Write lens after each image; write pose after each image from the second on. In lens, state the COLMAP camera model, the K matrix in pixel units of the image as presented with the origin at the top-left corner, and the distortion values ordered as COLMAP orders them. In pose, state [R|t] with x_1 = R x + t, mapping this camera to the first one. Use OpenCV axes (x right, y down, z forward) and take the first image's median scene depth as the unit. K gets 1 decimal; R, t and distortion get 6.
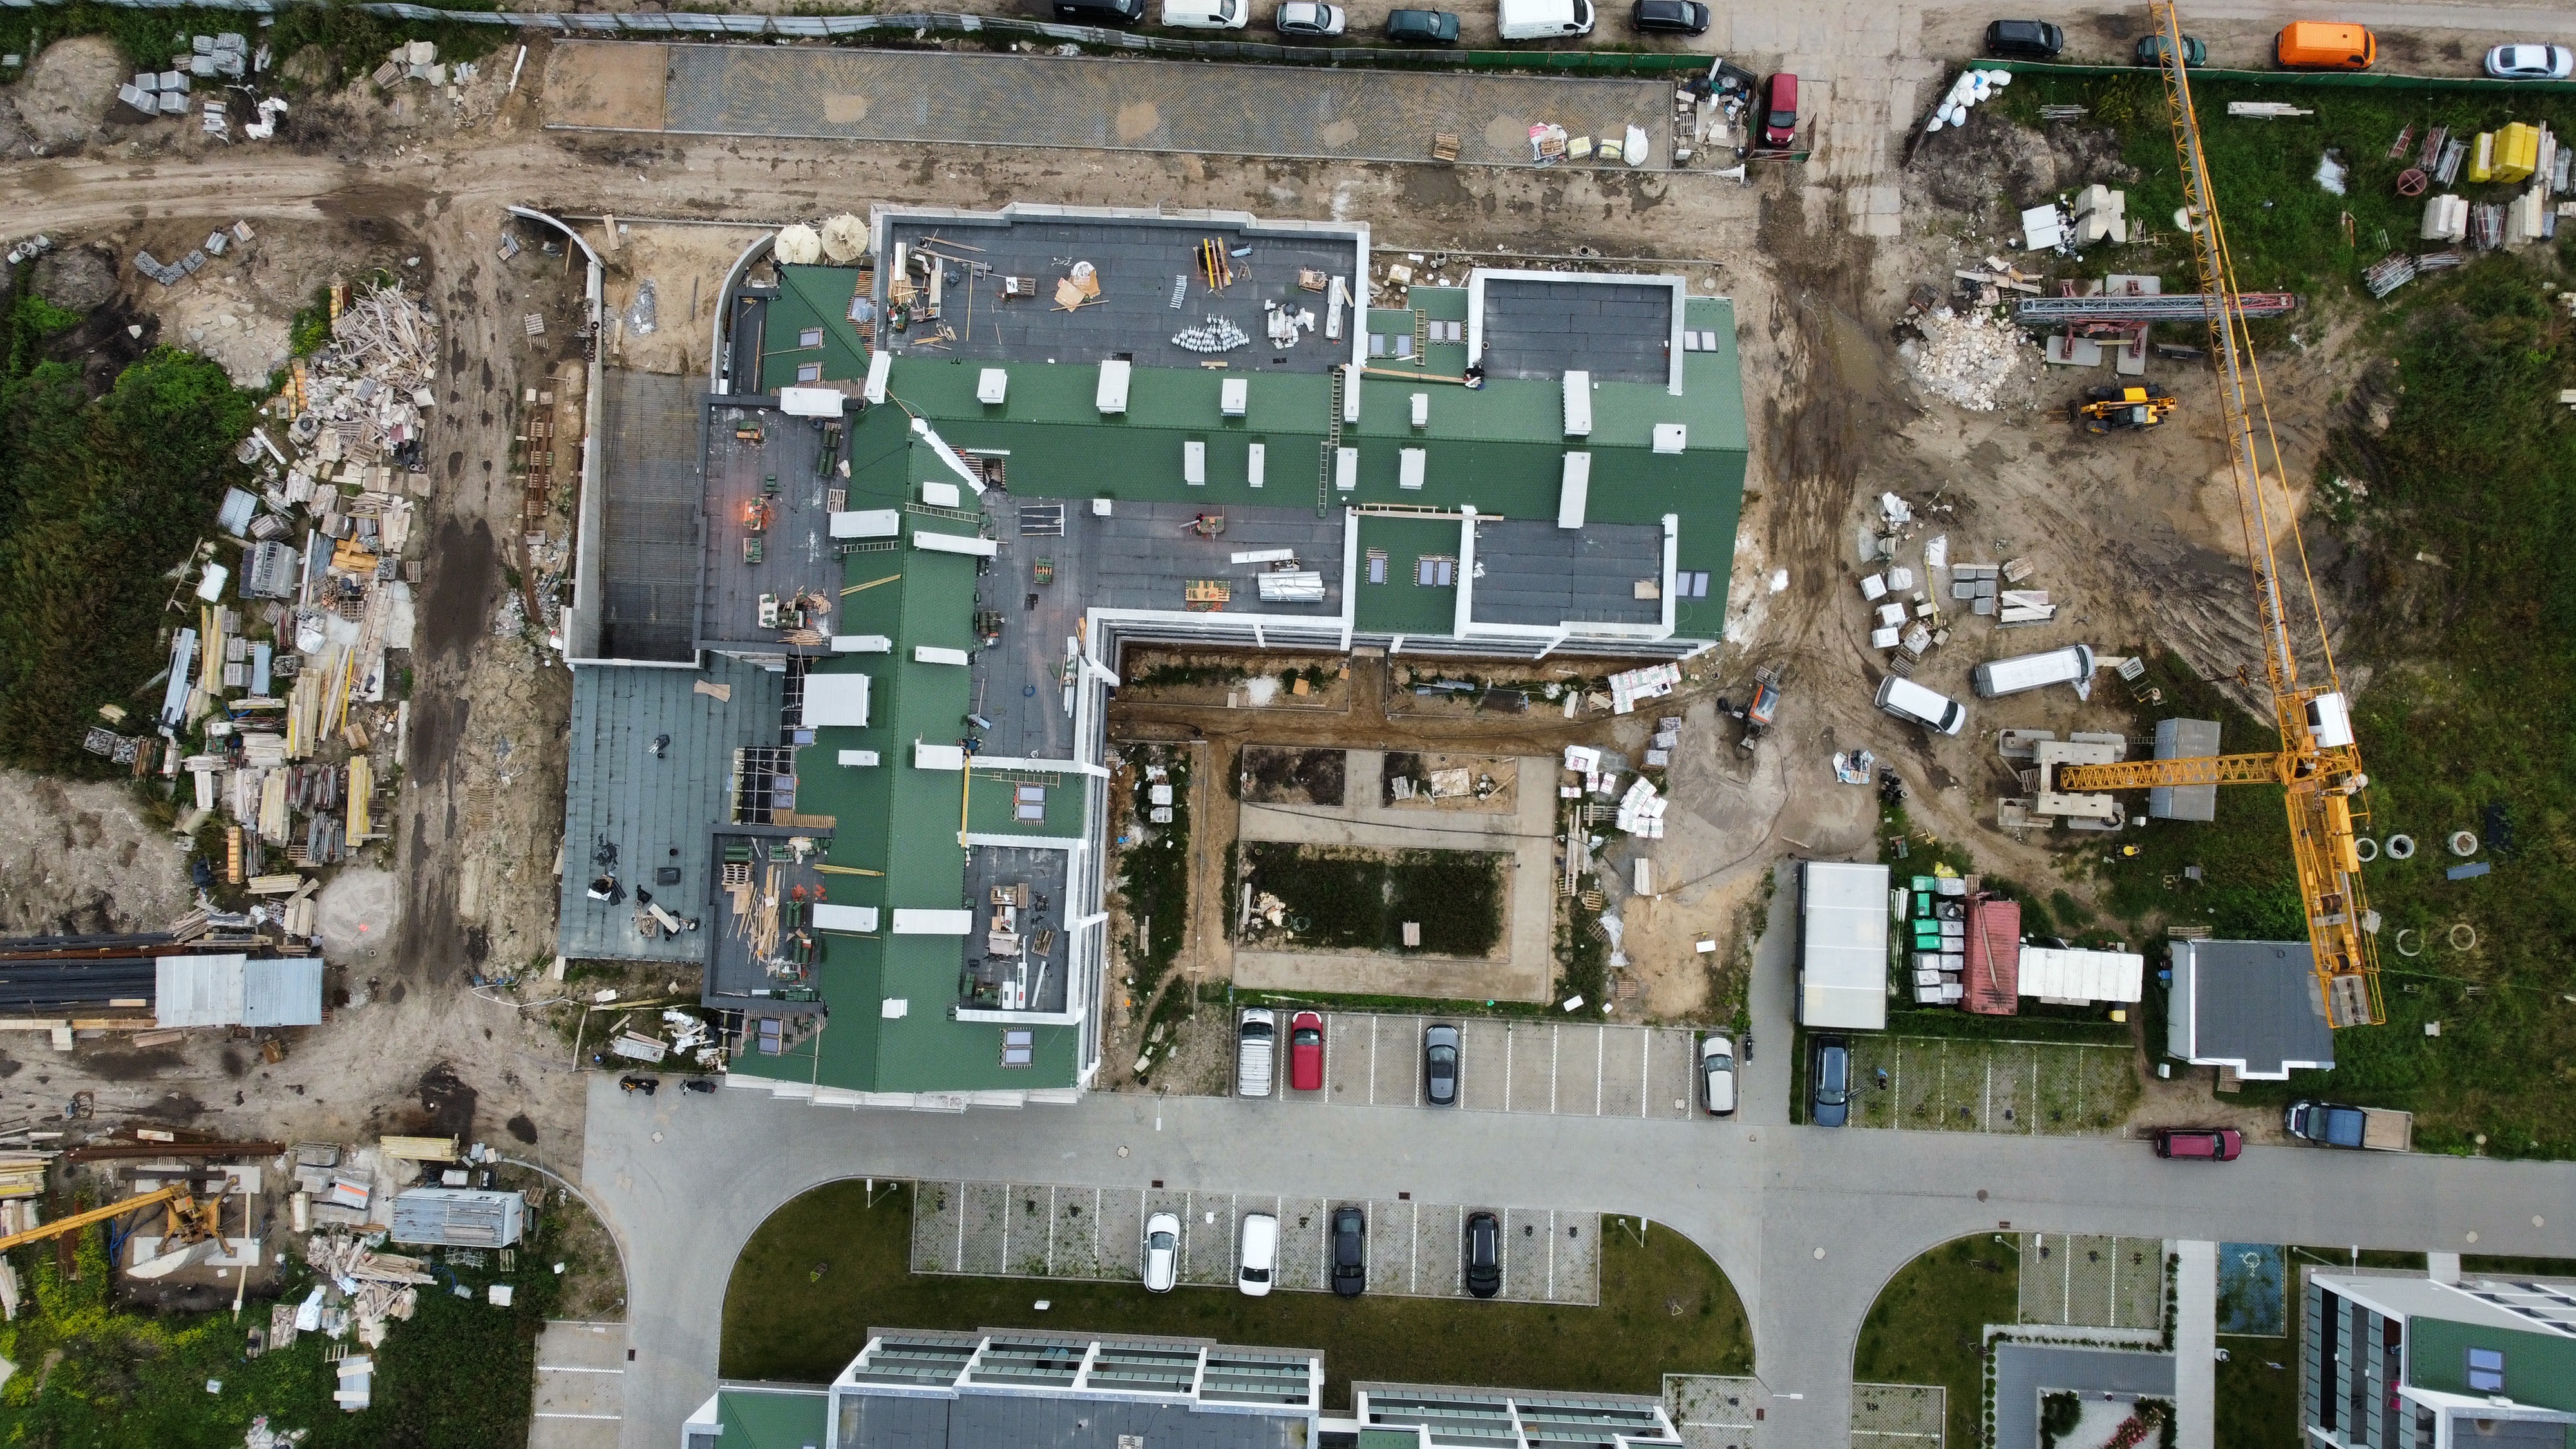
lens RADIAL K [[1978.1, 0, 1288.0], [0, 1978.1, 724.5], [0, 0, 1]] dist [0.004123, -0.004751]
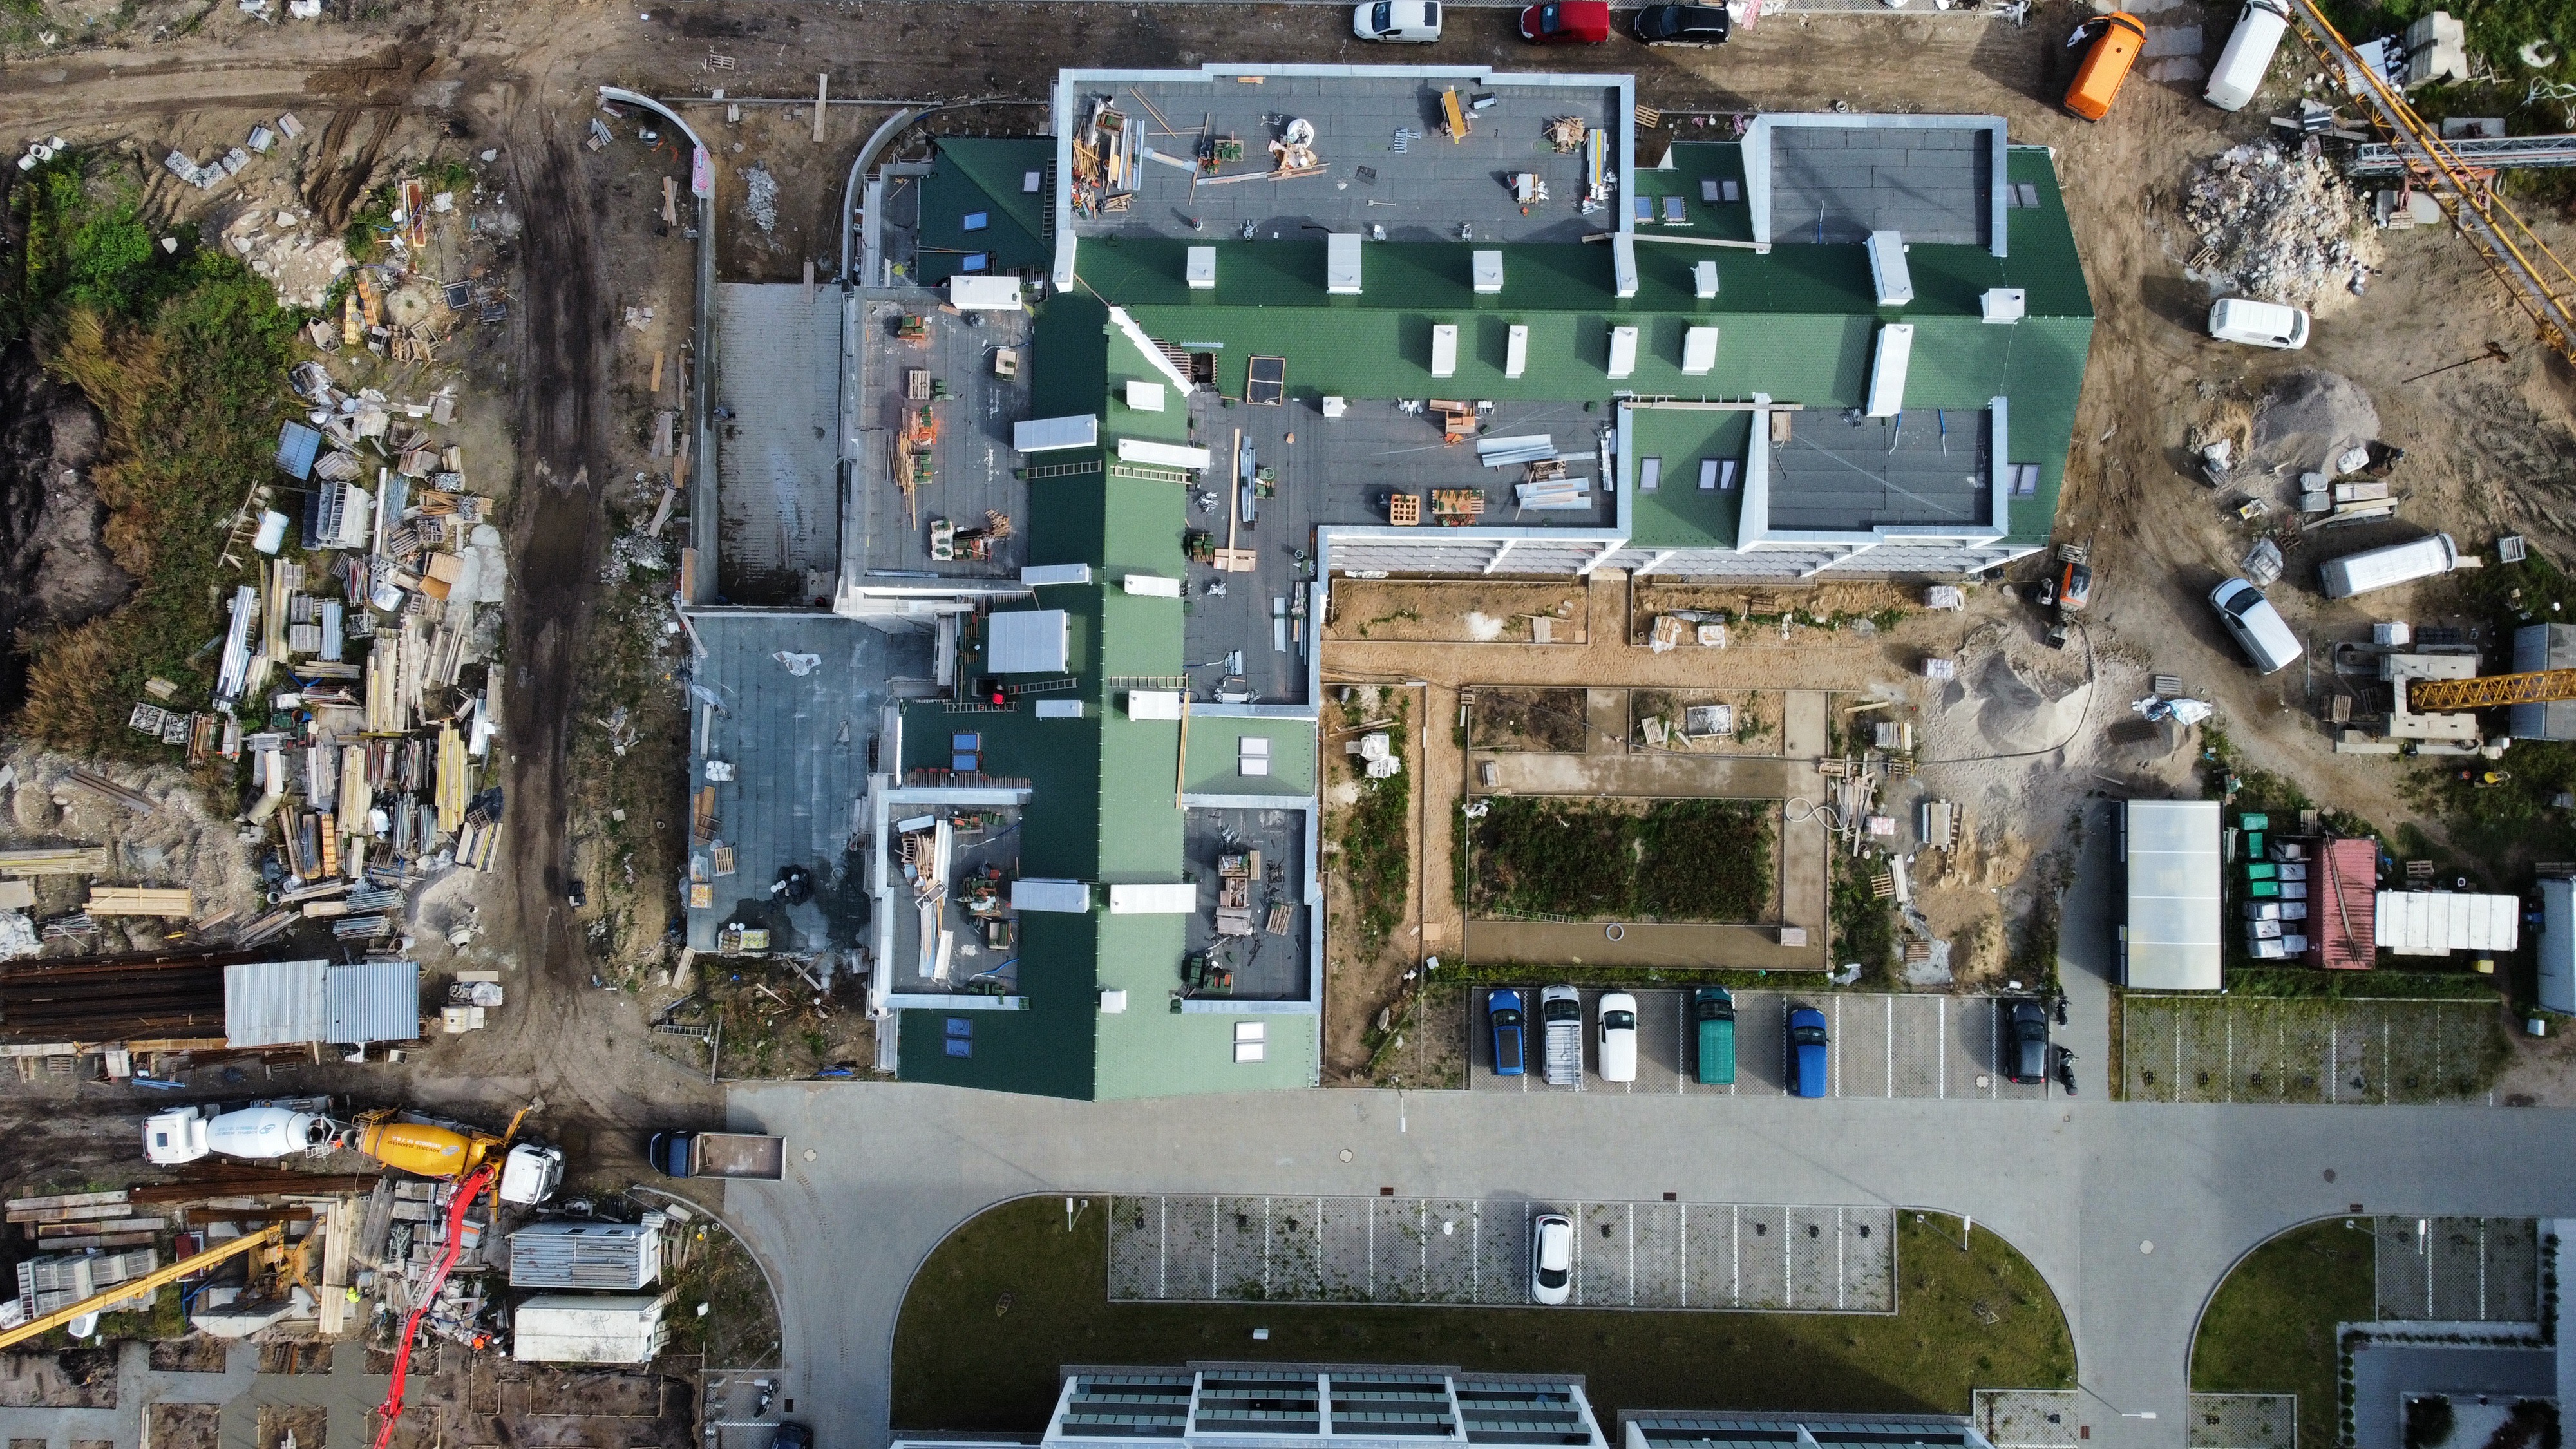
lens RADIAL K [[1978.1, 0, 1288.0], [0, 1978.1, 724.5], [0, 0, 1]] dist [0.004123, -0.004751]
pose [[0.999534, -0.028953, 0.009689, -0.113477], [0.028783, 0.999438, 0.017184, 0.010241], [-0.010181, -0.016897, 0.999805, 0.132904]]
